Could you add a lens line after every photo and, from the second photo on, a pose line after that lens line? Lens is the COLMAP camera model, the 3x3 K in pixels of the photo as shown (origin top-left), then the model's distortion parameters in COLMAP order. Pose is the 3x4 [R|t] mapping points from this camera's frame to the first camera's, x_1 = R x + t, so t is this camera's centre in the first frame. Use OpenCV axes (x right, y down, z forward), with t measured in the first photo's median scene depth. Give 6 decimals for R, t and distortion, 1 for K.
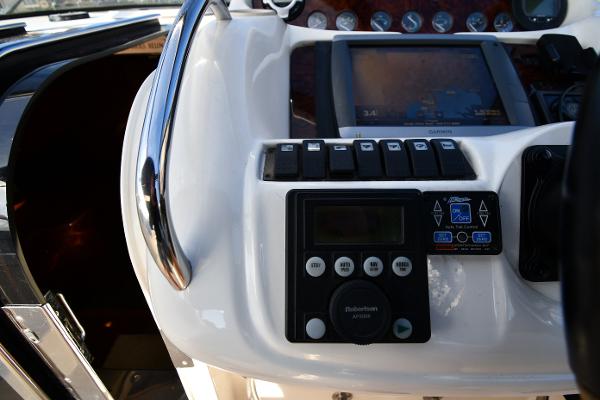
lens RADIAL K [[262.9, 0, 302.4], [0, 262.9, 196.4], [0, 0, 1]] dist [0.013348, -0.020808]
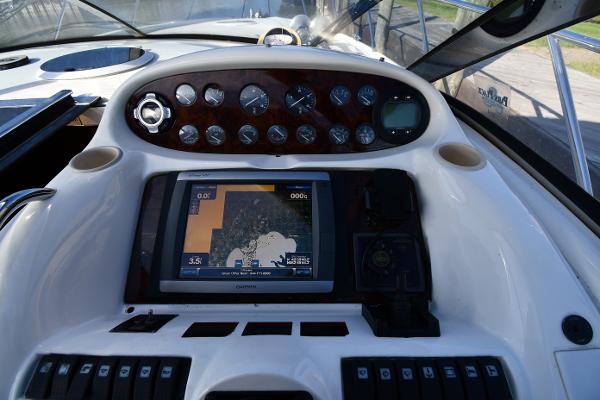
lens RADIAL K [[262.9, 0, 302.4], [0, 262.9, 196.4], [0, 0, 1]] dist [0.013348, -0.020808]
pose [[0.999923, -0.002066, 0.012210, 0.704893], [0.001576, 0.999200, 0.039958, -0.636892], [-0.012283, -0.039936, 0.999127, -0.107226]]
